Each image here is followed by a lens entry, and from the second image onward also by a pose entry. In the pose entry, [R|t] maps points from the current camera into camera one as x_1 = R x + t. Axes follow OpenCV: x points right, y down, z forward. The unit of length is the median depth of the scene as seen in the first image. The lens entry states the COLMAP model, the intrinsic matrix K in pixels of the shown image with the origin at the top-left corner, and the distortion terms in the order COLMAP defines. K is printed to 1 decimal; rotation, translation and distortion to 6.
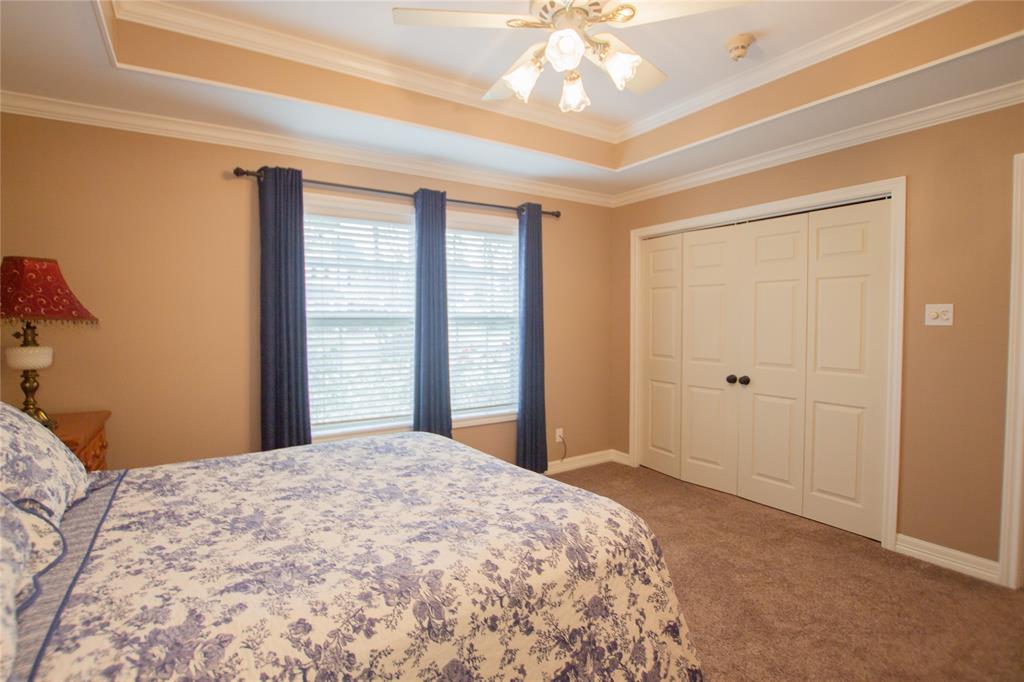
lens RADIAL K [[492.0, 0, 486.1], [0, 492.0, 335.2], [0, 0, 1]] dist [-0.025297, 0.000447]
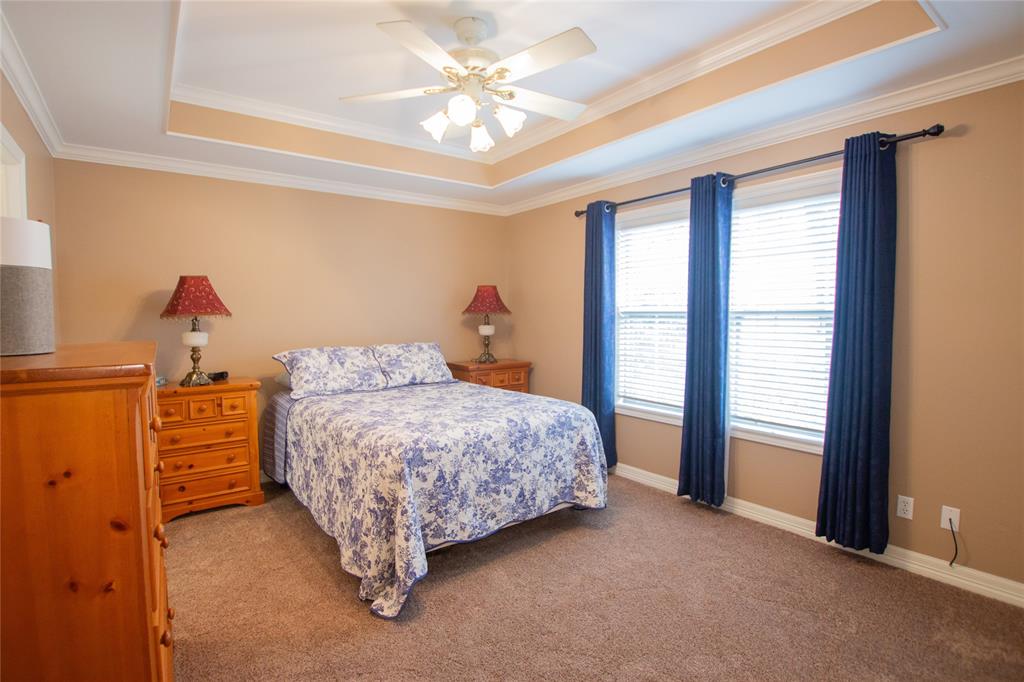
lens RADIAL K [[492.0, 0, 486.1], [0, 492.0, 335.2], [0, 0, 1]] dist [-0.025297, 0.000447]
pose [[0.066314, 0.043701, -0.996841, 0.852460], [-0.032695, 0.998599, 0.041603, -0.014990], [0.997263, 0.029833, 0.067649, 0.552224]]
